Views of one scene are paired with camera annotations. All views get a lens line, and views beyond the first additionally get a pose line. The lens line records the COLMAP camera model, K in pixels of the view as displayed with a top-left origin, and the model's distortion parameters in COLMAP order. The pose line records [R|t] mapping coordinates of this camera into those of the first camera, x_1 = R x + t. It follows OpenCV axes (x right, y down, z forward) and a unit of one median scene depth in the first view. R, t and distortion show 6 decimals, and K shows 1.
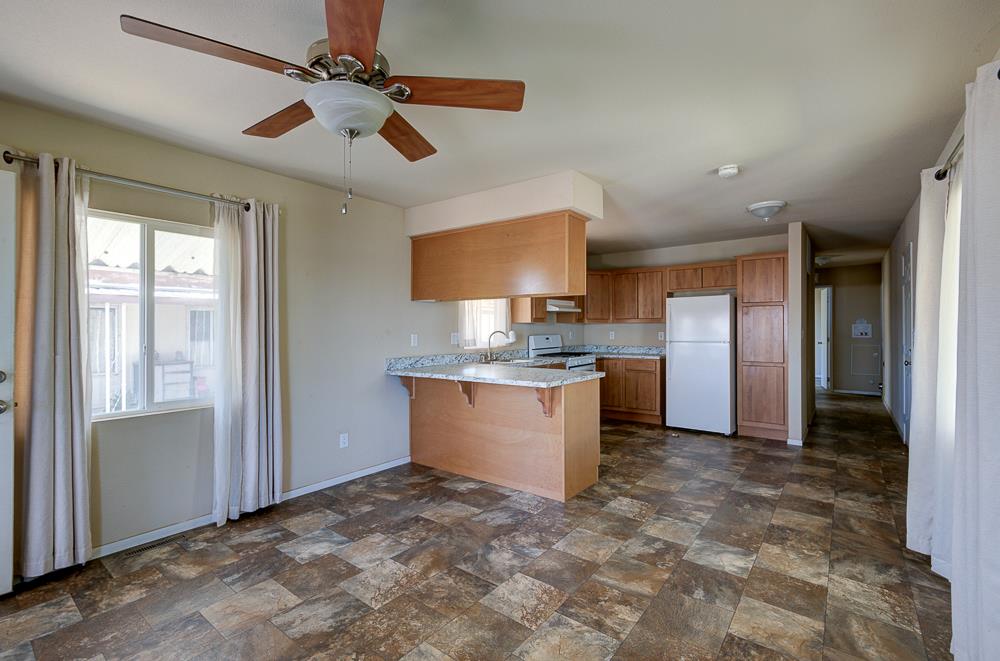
lens RADIAL K [[453.6, 0, 504.6], [0, 453.6, 326.9], [0, 0, 1]] dist [-0.006197, 0.005342]
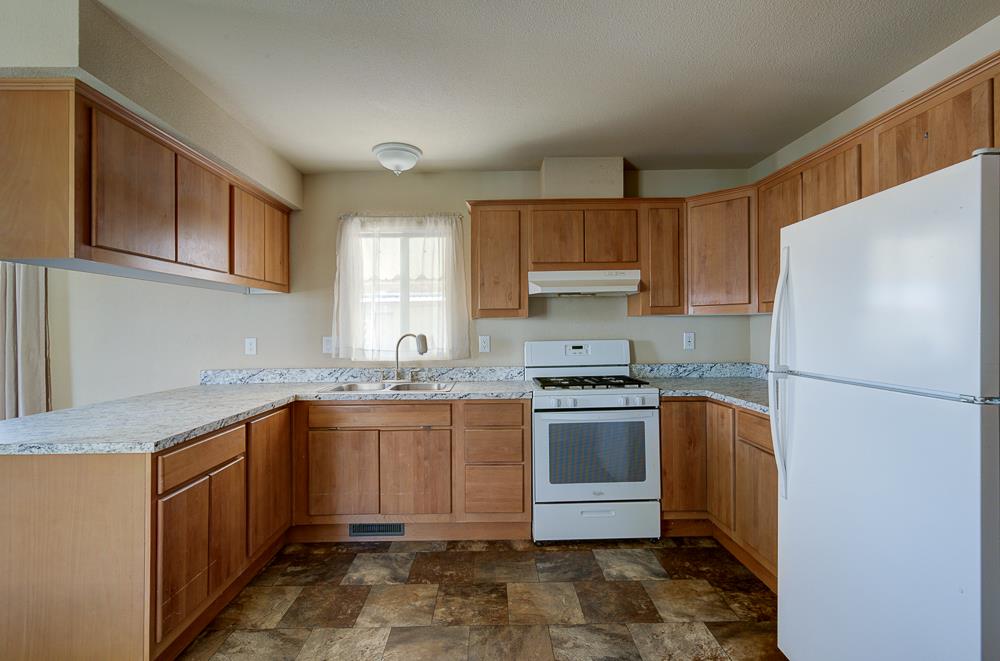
lens RADIAL K [[453.6, 0, 496.6], [0, 453.6, 298.6], [0, 0, 1]] dist [-0.006197, 0.005342]
pose [[0.608705, -0.057154, -0.791335, 0.634150], [0.014174, 0.998026, -0.061179, 0.007698], [0.793270, 0.026023, 0.608314, 0.851731]]
